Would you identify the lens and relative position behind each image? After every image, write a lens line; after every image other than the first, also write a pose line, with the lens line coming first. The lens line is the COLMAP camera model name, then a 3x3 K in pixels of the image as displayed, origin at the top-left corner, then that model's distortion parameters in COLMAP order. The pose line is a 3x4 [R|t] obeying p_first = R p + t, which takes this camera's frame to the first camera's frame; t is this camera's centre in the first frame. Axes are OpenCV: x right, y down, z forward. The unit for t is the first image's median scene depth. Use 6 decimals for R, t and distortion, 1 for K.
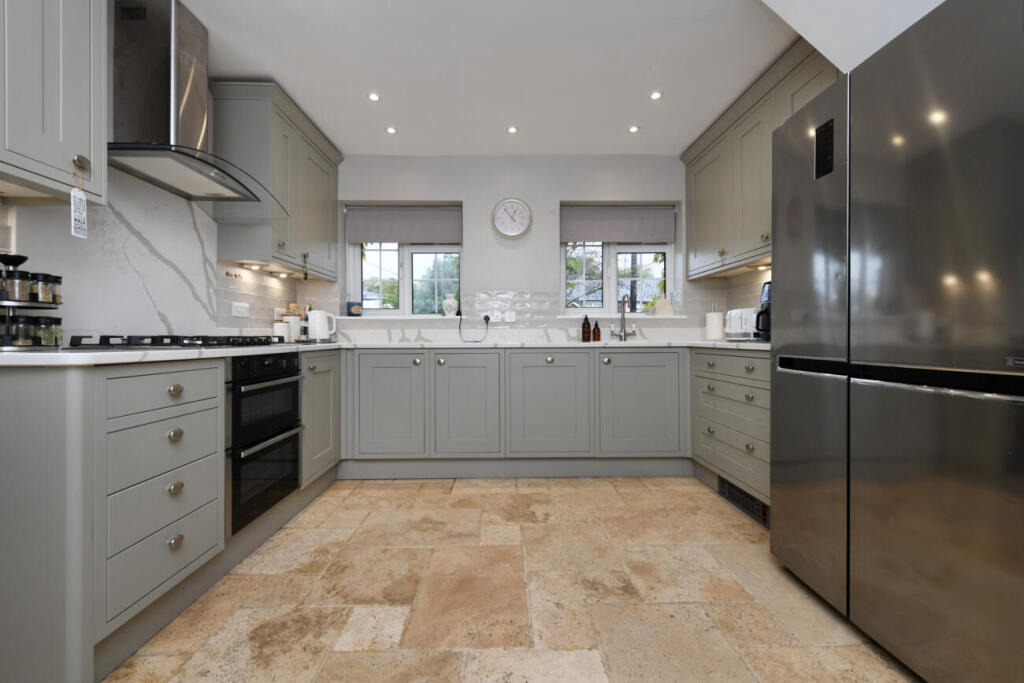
lens RADIAL K [[405.2, 0, 510.6], [0, 405.2, 340.0], [0, 0, 1]] dist [0.012639, 0.000074]
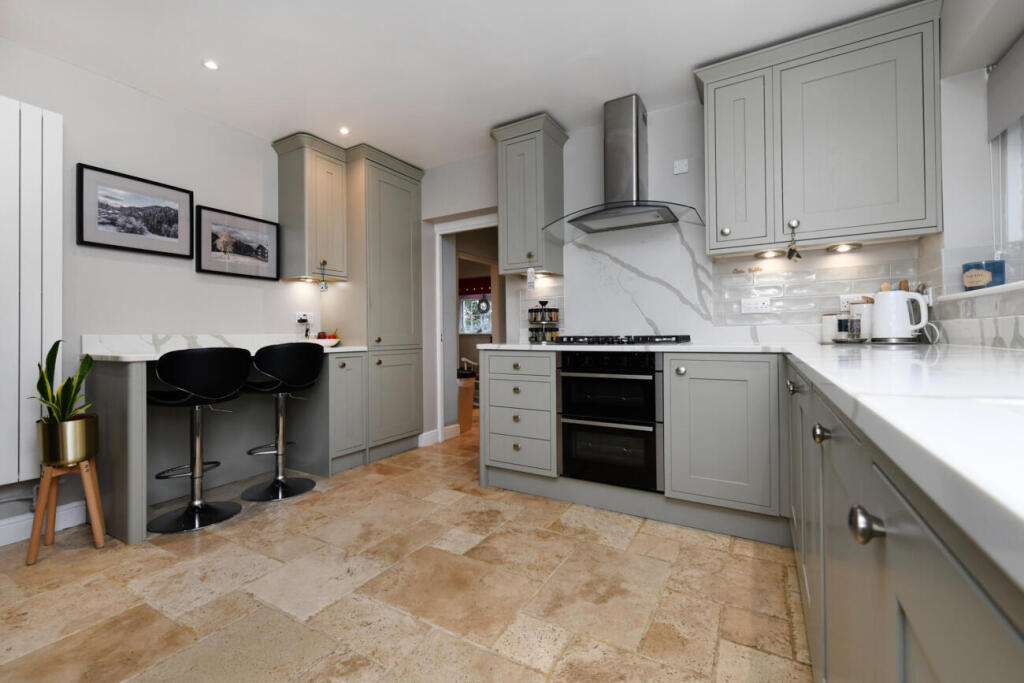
lens RADIAL K [[431.7, 0, 510.1], [0, 431.7, 333.8], [0, 0, 1]] dist [0.012958, -0.000030]
pose [[-0.520726, 0.004571, -0.853712, 0.640182], [0.006181, 0.999980, 0.001584, -0.021867], [0.853702, -0.004452, -0.520743, 1.441440]]
